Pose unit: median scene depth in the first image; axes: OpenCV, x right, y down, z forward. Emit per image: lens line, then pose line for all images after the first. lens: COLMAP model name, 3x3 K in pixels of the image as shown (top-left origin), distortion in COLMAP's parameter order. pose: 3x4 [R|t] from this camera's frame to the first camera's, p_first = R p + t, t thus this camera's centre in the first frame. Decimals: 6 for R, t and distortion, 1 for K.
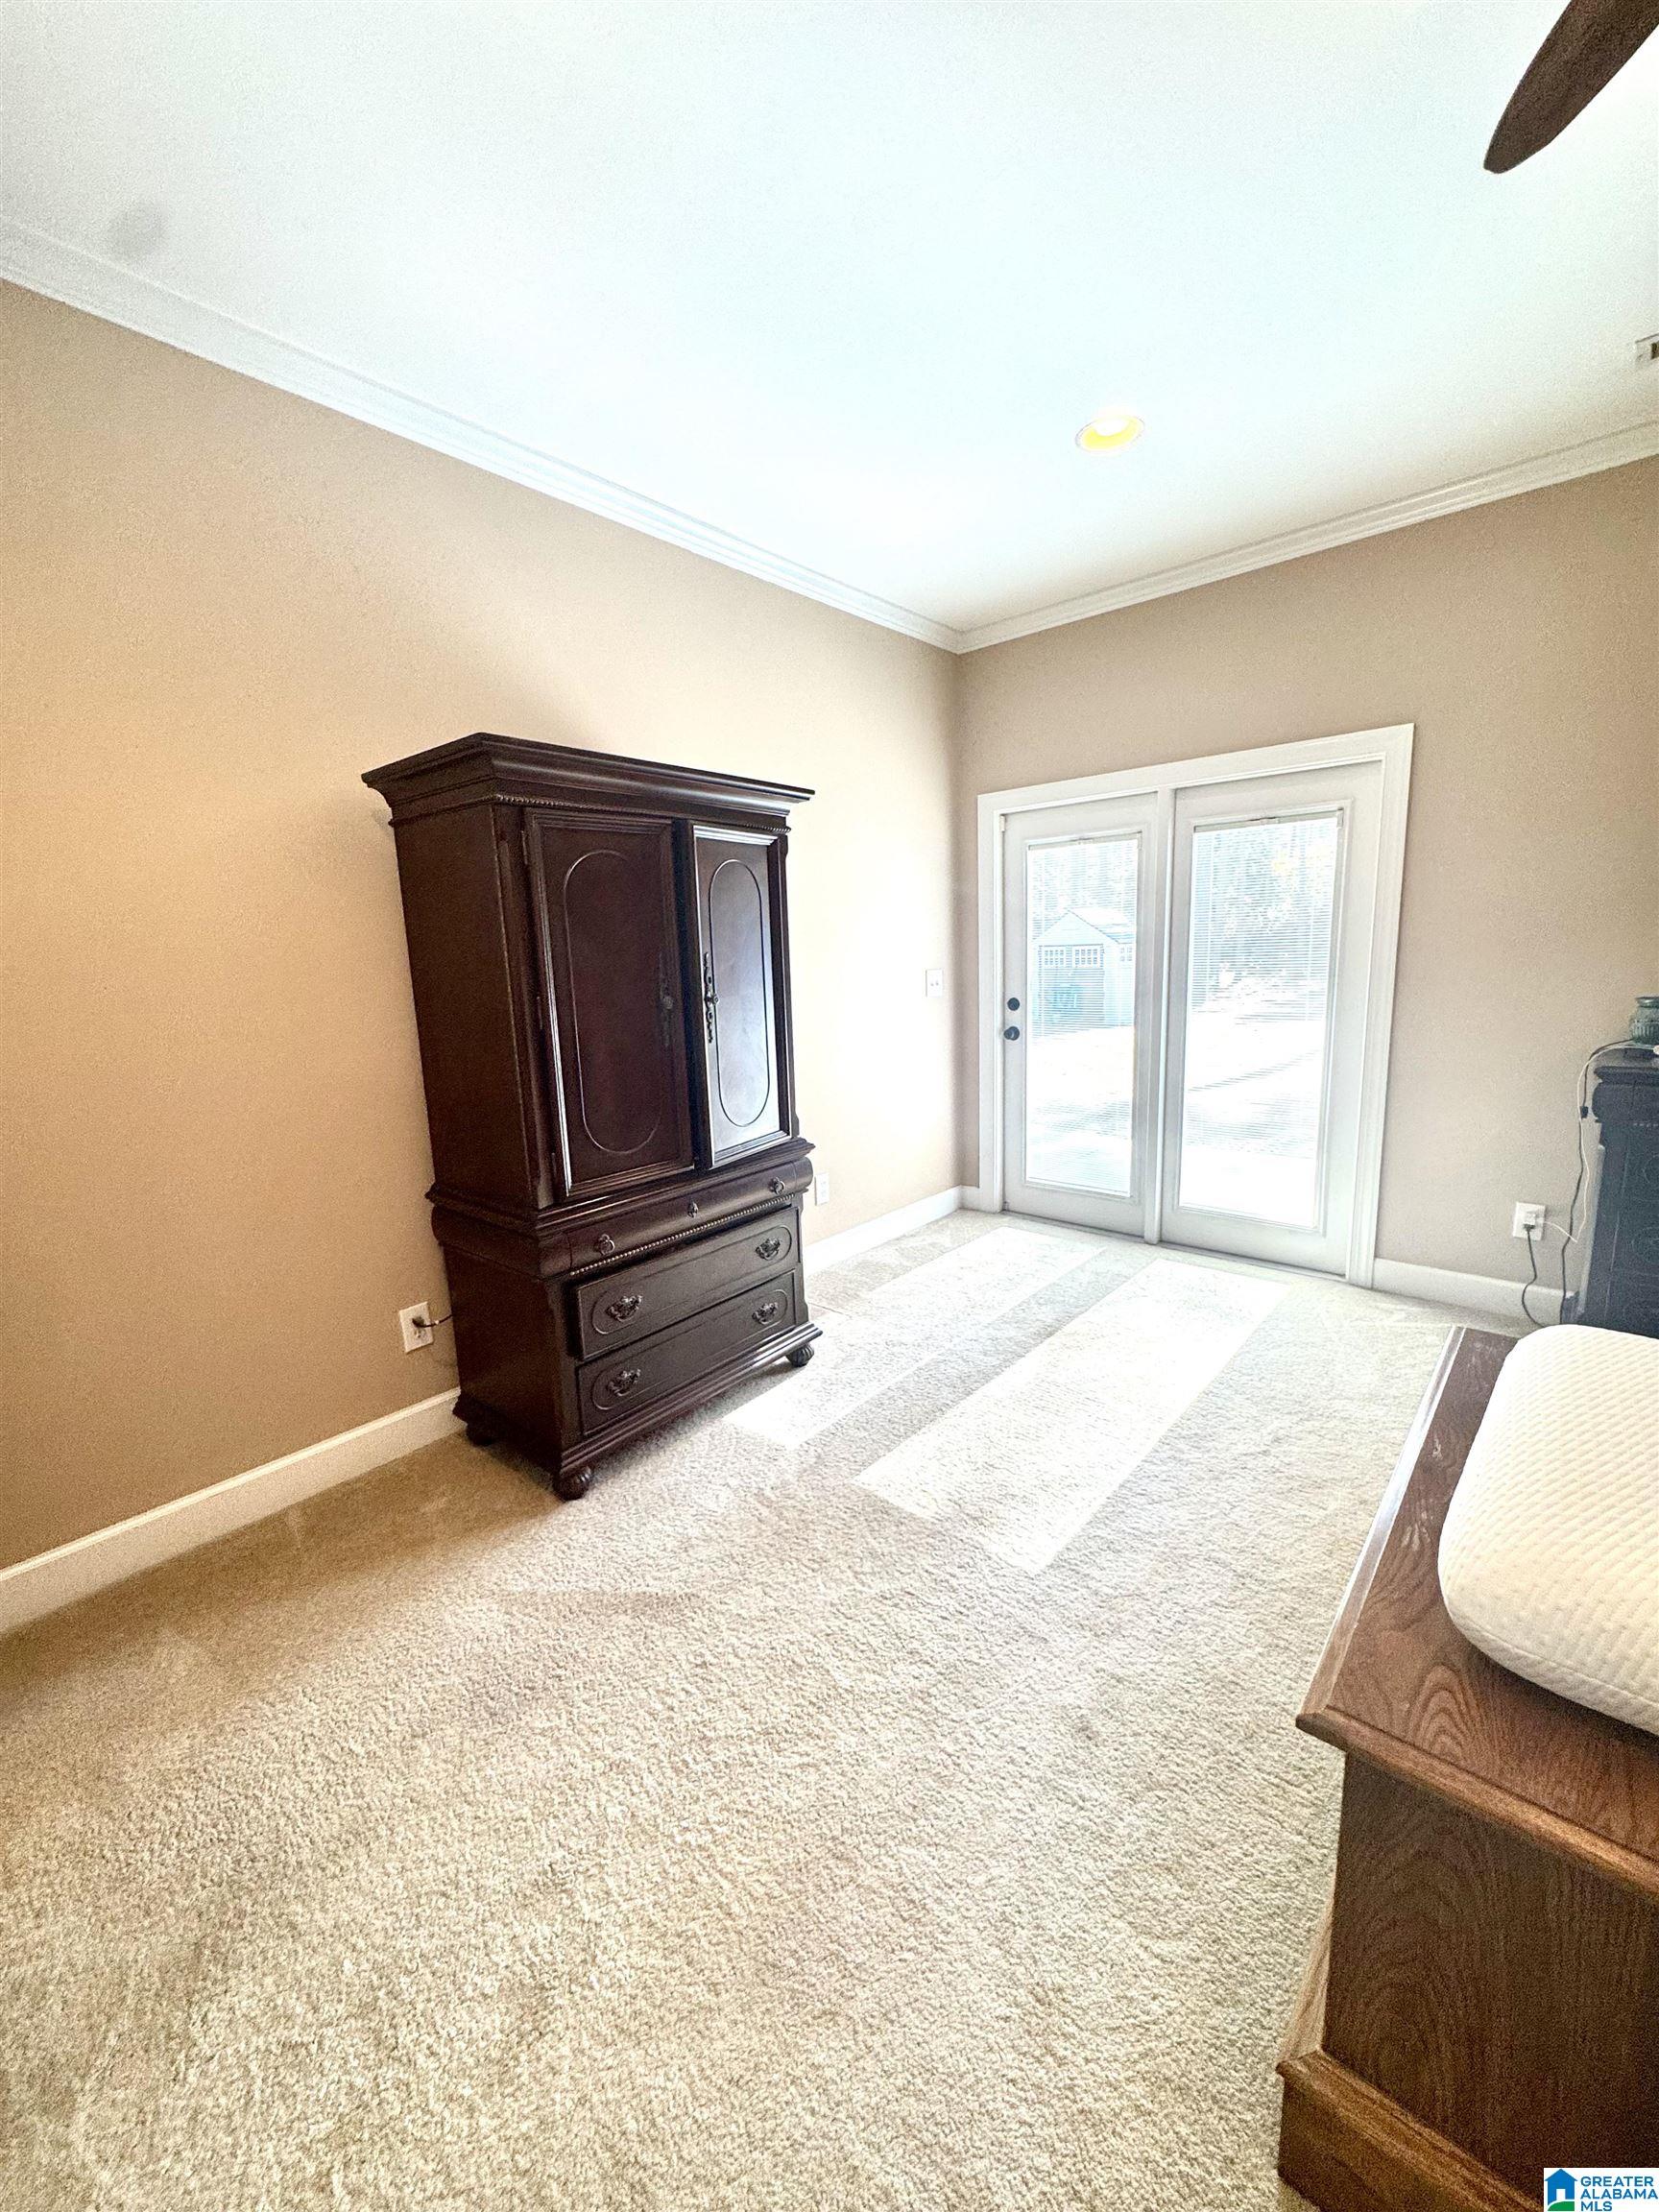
lens RADIAL K [[882.7, 0, 830.1], [0, 882.7, 1106.1], [0, 0, 1]] dist [-0.003843, 0.000324]
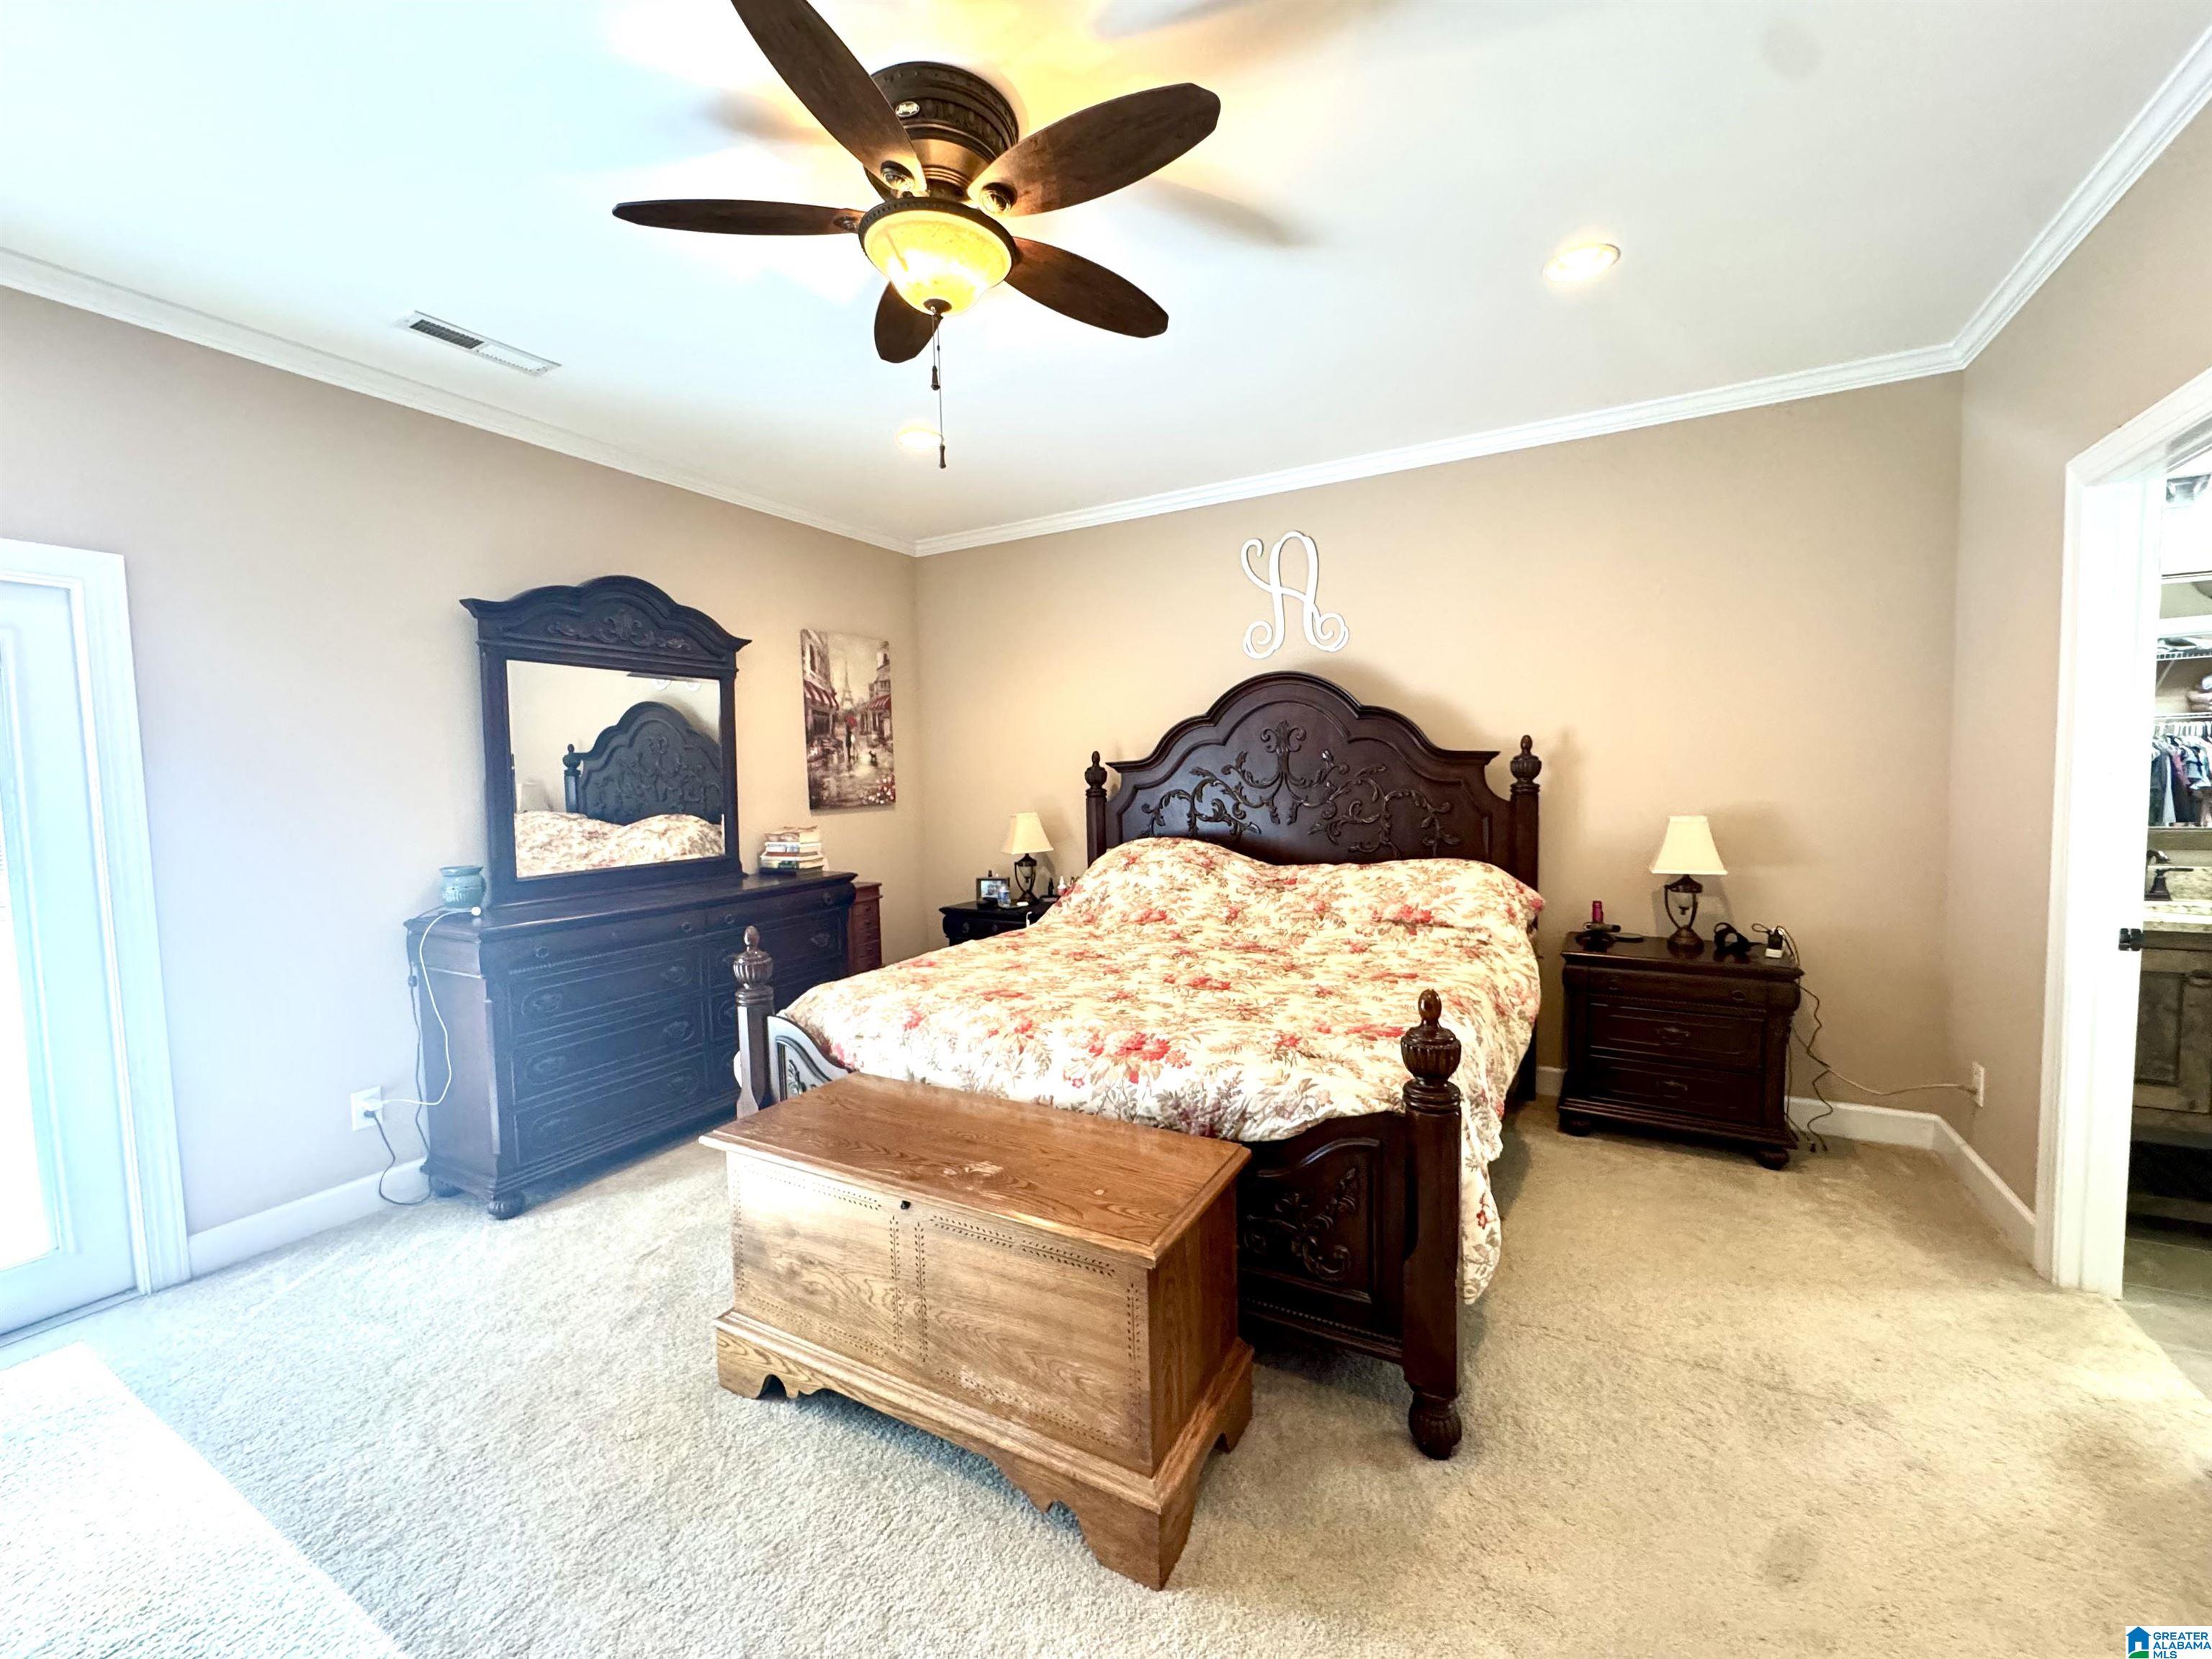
lens RADIAL K [[882.7, 0, 1110.8], [0, 882.7, 829.7], [0, 0, 1]] dist [-0.003843, 0.000324]
pose [[-0.209462, -0.024569, 0.977508, -0.306024], [0.202531, 0.976915, 0.067953, -0.066828], [-0.956612, 0.212209, -0.199651, 0.359052]]
